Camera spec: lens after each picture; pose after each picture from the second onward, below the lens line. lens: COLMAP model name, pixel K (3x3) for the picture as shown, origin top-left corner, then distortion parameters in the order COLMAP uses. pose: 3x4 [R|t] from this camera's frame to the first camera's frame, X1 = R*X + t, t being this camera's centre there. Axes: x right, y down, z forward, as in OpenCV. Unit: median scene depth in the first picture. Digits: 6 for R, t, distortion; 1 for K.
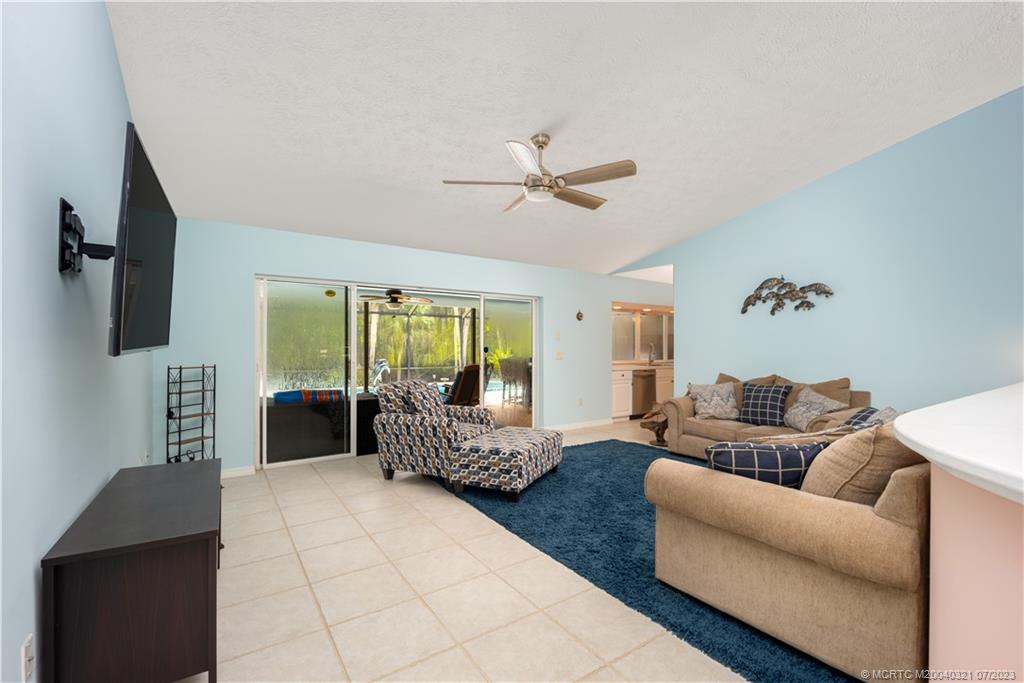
lens RADIAL K [[428.3, 0, 512.5], [0, 428.3, 344.5], [0, 0, 1]] dist [-0.008003, -0.000948]
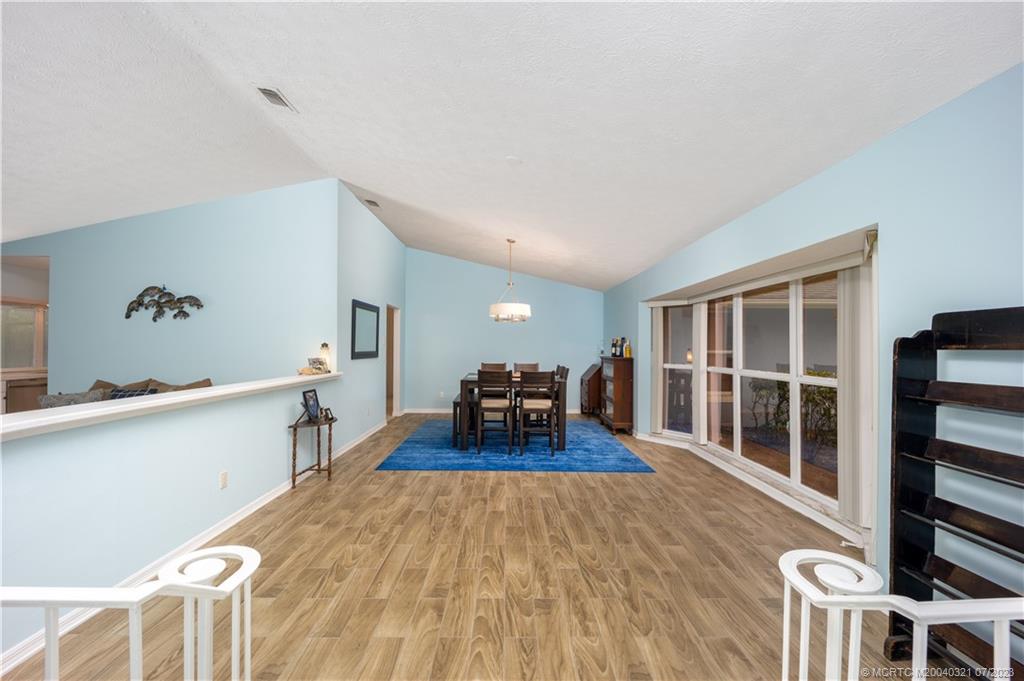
lens RADIAL K [[413.3, 0, 503.1], [0, 413.3, 341.6], [0, 0, 1]] dist [-0.018110, 0.000633]
pose [[0.562952, 0.010672, 0.826421, 0.278815], [-0.007518, 0.999941, -0.007792, -0.019711], [-0.826456, -0.001826, 0.562999, -0.289280]]
